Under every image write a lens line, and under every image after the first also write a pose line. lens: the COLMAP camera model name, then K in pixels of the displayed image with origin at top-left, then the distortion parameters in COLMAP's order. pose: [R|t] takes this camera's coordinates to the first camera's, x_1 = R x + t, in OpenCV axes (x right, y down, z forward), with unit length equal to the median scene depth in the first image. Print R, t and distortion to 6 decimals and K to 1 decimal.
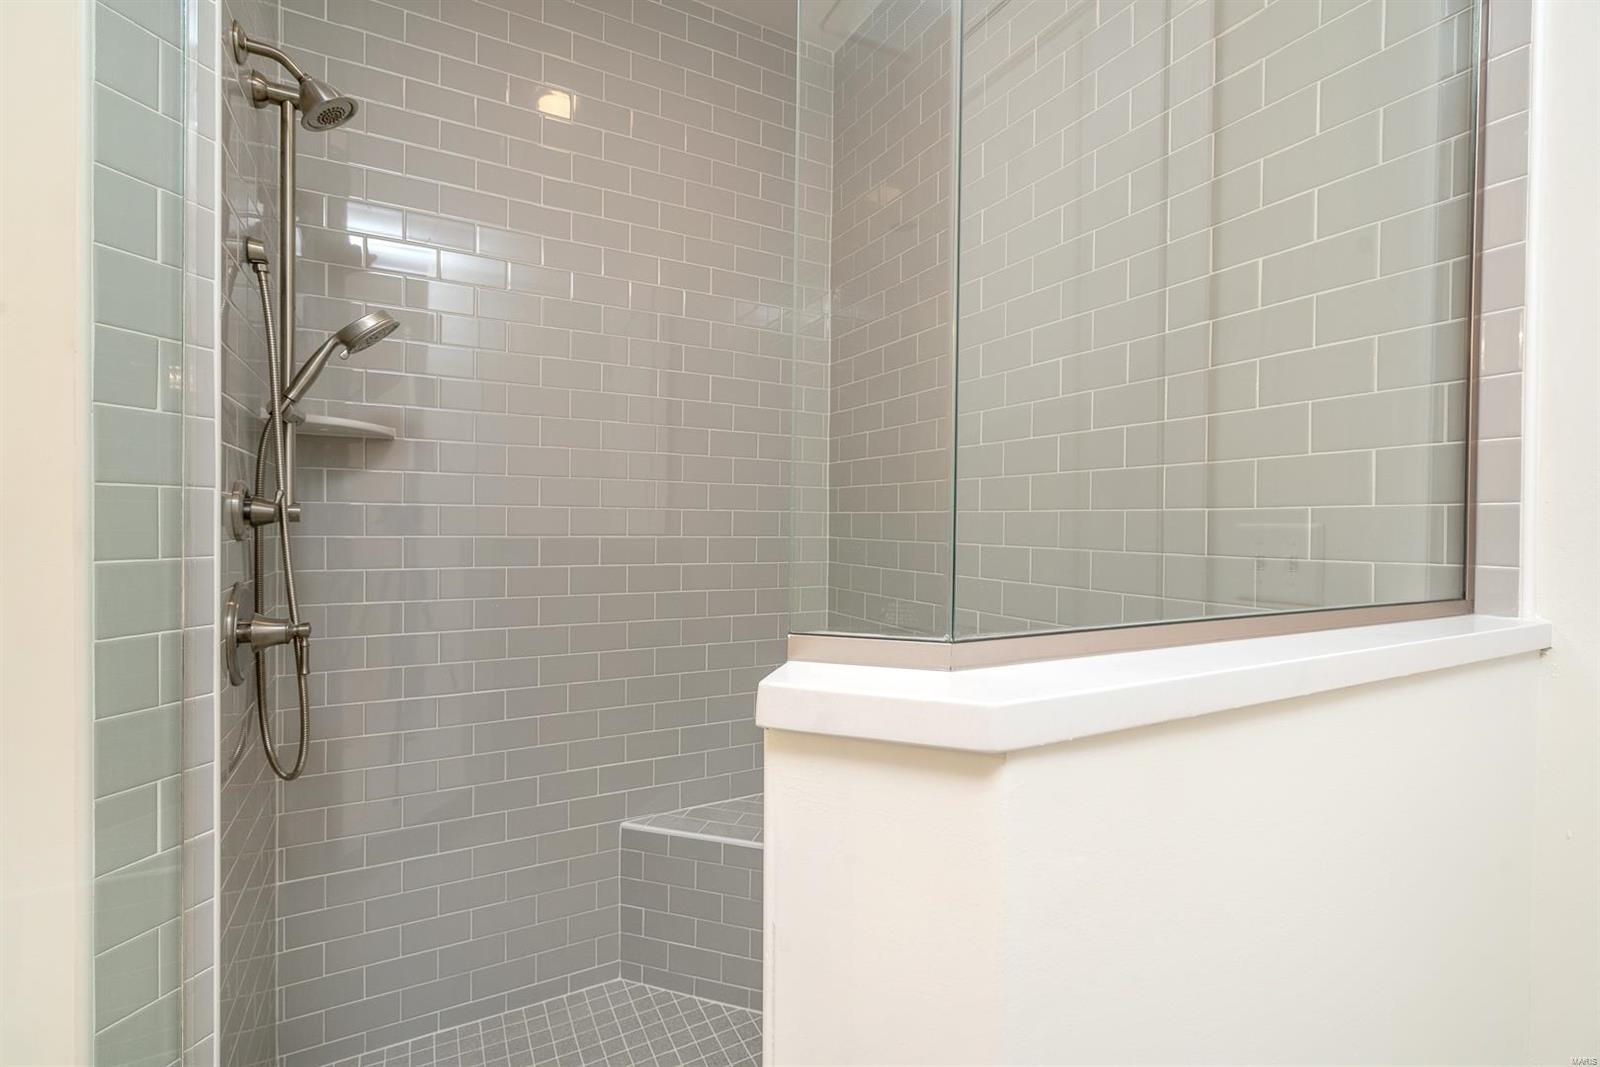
lens RADIAL K [[711.7, 0, 800.0], [0, 711.7, 533.5], [0, 0, 1]] dist [-0.008116, 0.000639]
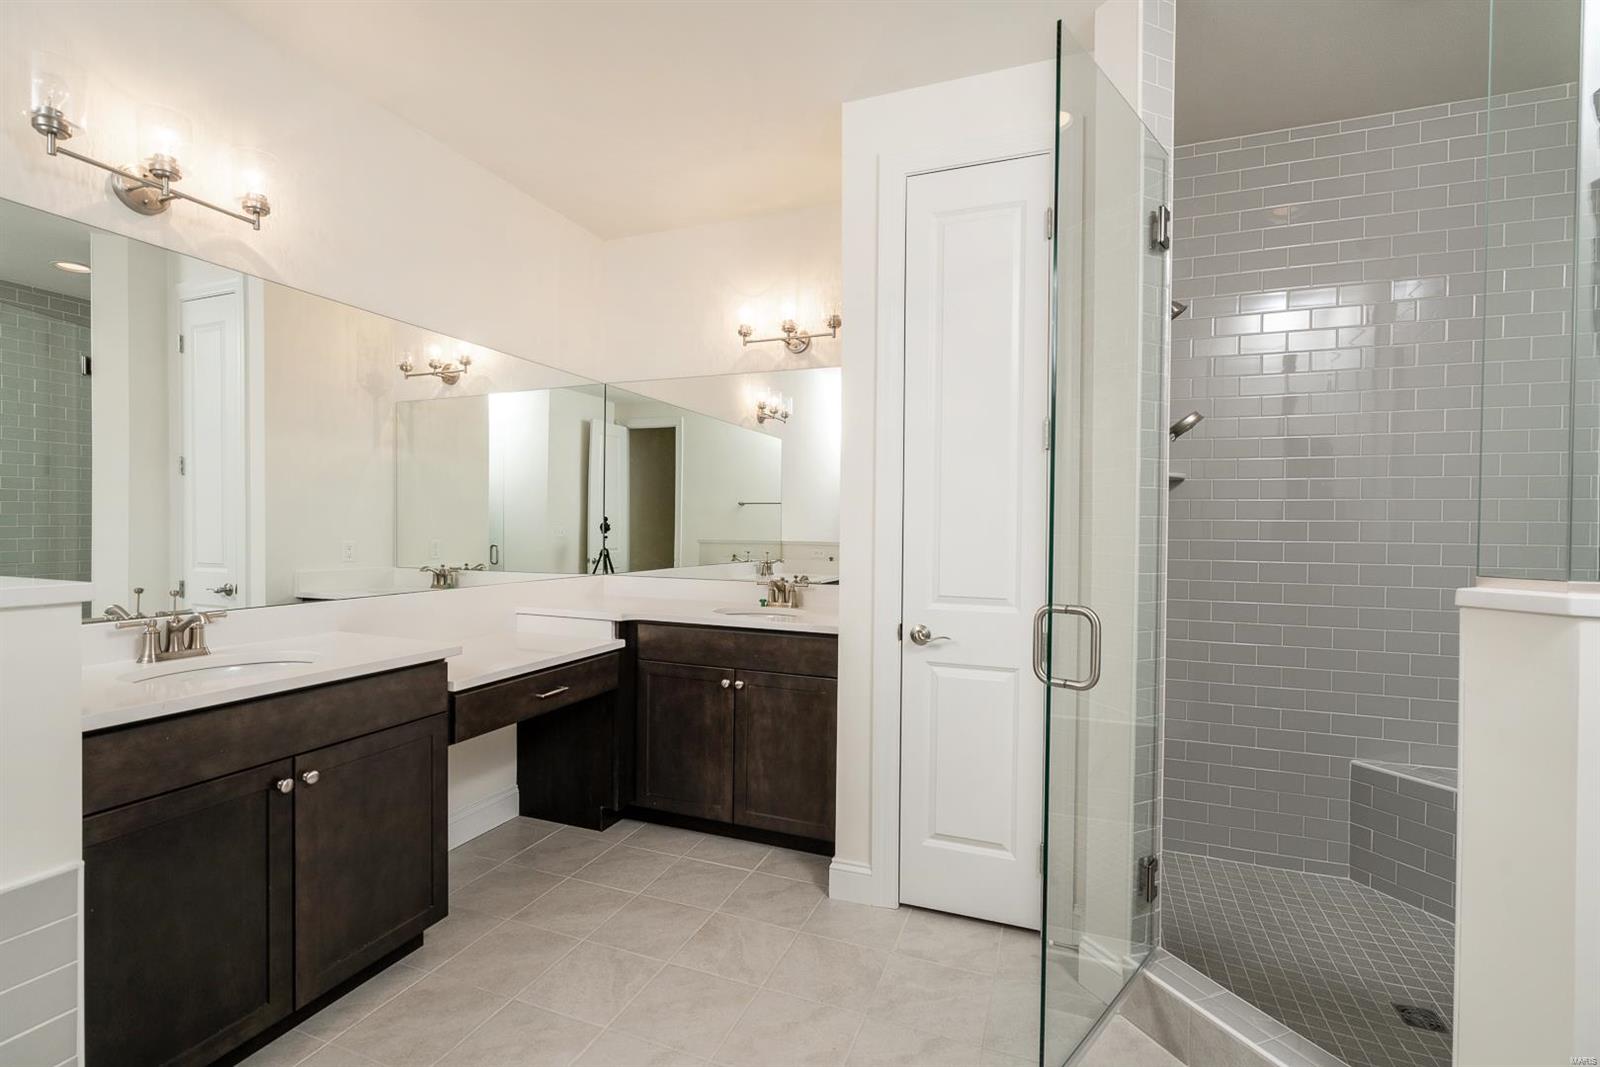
lens RADIAL K [[711.7, 0, 800.0], [0, 711.7, 533.5], [0, 0, 1]] dist [-0.008116, 0.000639]
pose [[0.643756, -0.000094, -0.765231, 0.096769], [-0.007626, 0.999950, -0.006538, 0.008730], [0.765193, 0.010044, 0.643722, -0.652458]]
